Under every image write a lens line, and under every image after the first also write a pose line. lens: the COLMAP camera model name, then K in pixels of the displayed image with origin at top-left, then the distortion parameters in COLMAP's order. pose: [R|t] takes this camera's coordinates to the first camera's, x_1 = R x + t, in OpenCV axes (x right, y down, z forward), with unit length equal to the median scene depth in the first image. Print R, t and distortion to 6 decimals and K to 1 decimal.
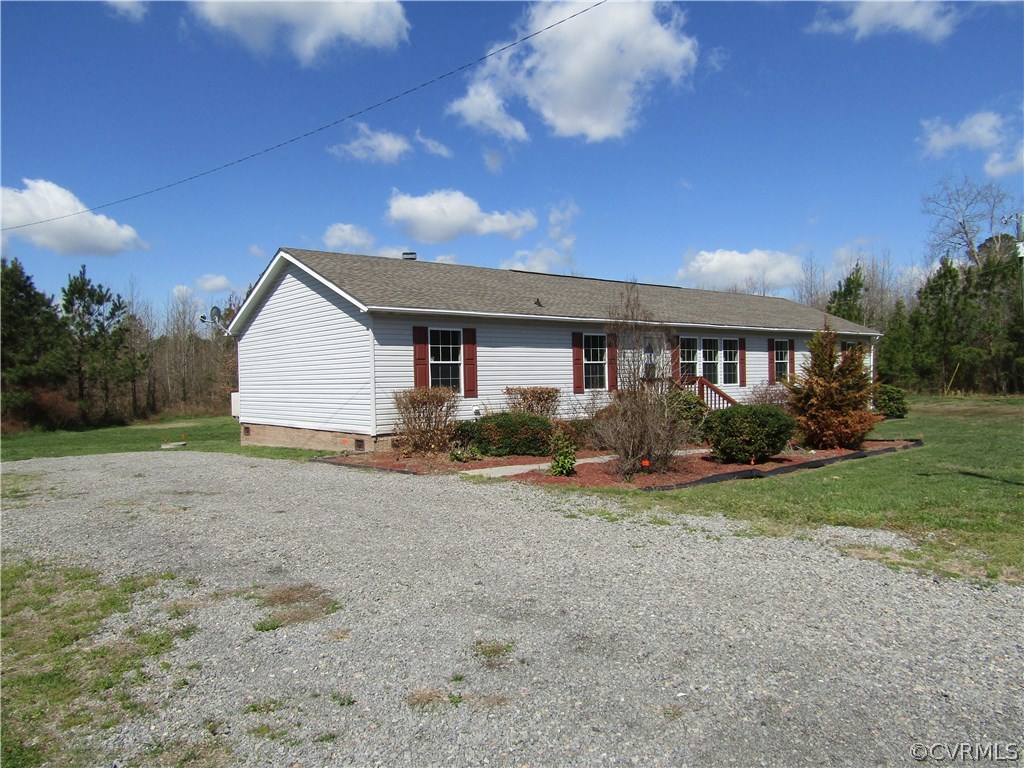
lens RADIAL K [[724.2, 0, 518.6], [0, 724.2, 385.7], [0, 0, 1]] dist [-0.009699, -0.001858]
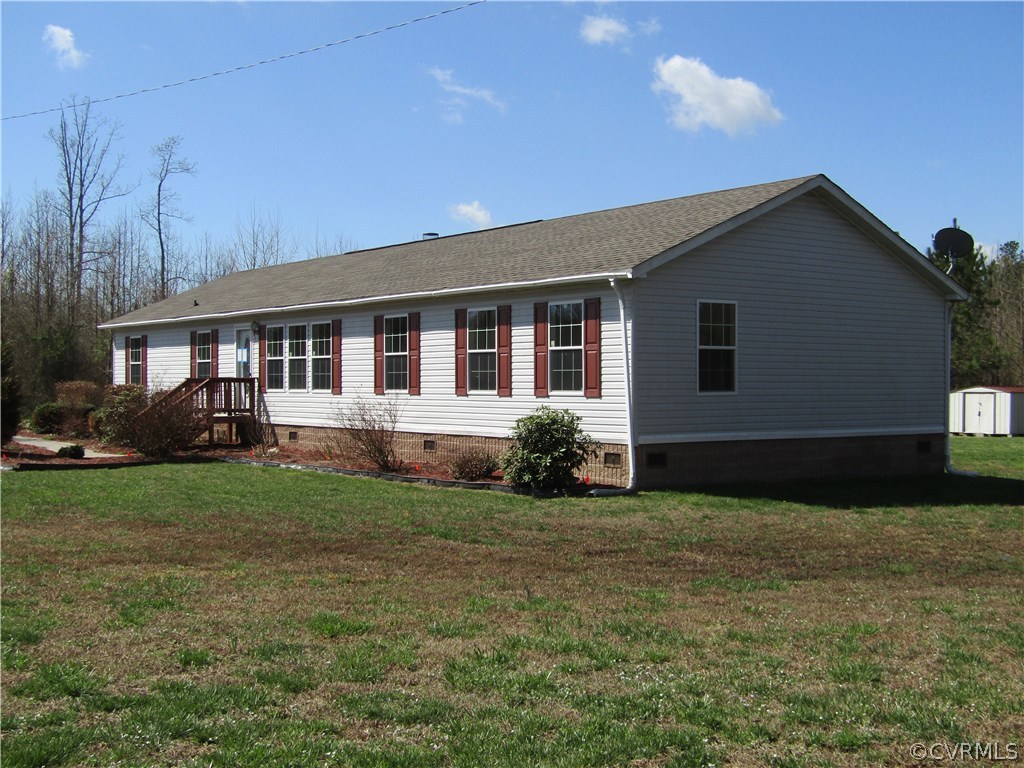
lens RADIAL K [[1314.2, 0, 511.2], [0, 1314.2, 384.0], [0, 0, 1]] dist [-0.126453, 0.000000]
pose [[-0.079204, 0.029484, -0.996422, 1.460300], [0.001522, 0.999565, 0.029456, -0.042625], [0.996857, 0.000817, -0.079215, 1.258441]]
